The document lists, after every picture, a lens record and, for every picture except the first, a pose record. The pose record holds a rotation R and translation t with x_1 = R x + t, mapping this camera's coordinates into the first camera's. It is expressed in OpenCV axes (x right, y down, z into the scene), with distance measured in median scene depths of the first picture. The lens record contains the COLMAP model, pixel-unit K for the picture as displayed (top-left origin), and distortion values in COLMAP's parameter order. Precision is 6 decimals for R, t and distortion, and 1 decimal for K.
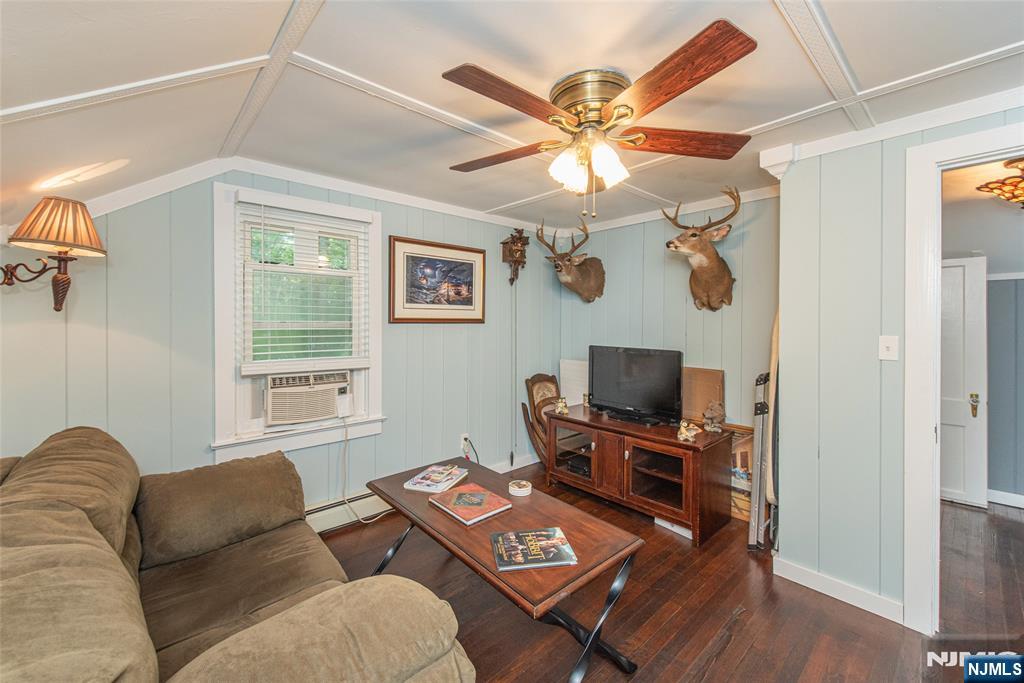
lens RADIAL K [[405.0, 0, 515.1], [0, 405.0, 330.0], [0, 0, 1]] dist [0.002080, -0.000137]
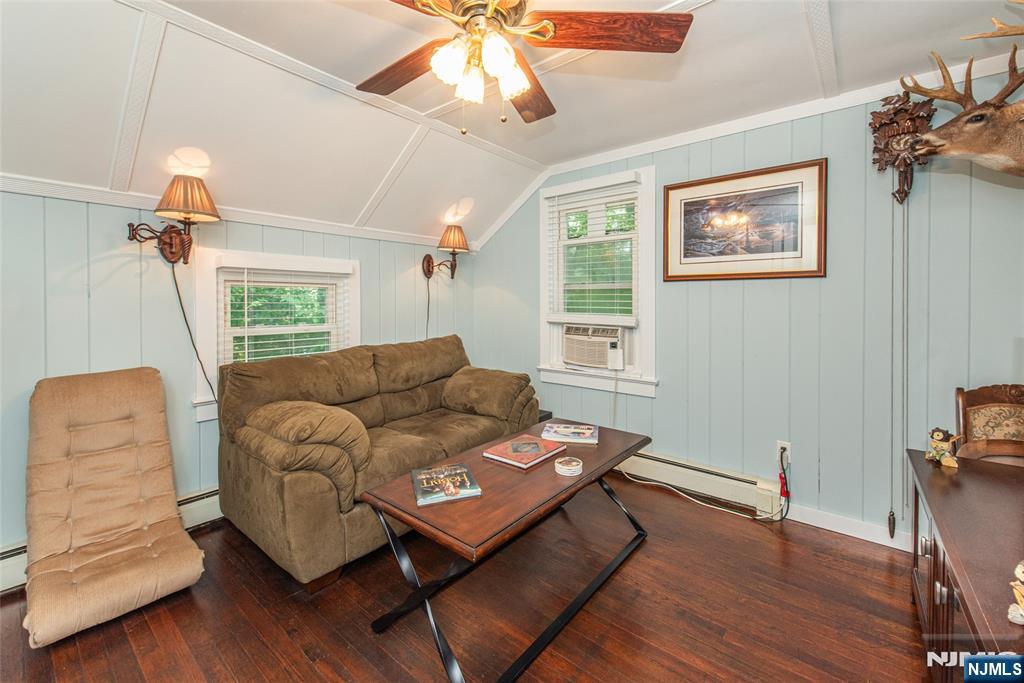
lens RADIAL K [[423.2, 0, 529.1], [0, 423.2, 313.5], [0, 0, 1]] dist [0.002290, -0.000075]
pose [[0.170210, 0.023772, -0.985121, 0.625469], [-0.020759, 0.999574, 0.020534, 0.045145], [0.985189, 0.016955, 0.170631, 0.565934]]
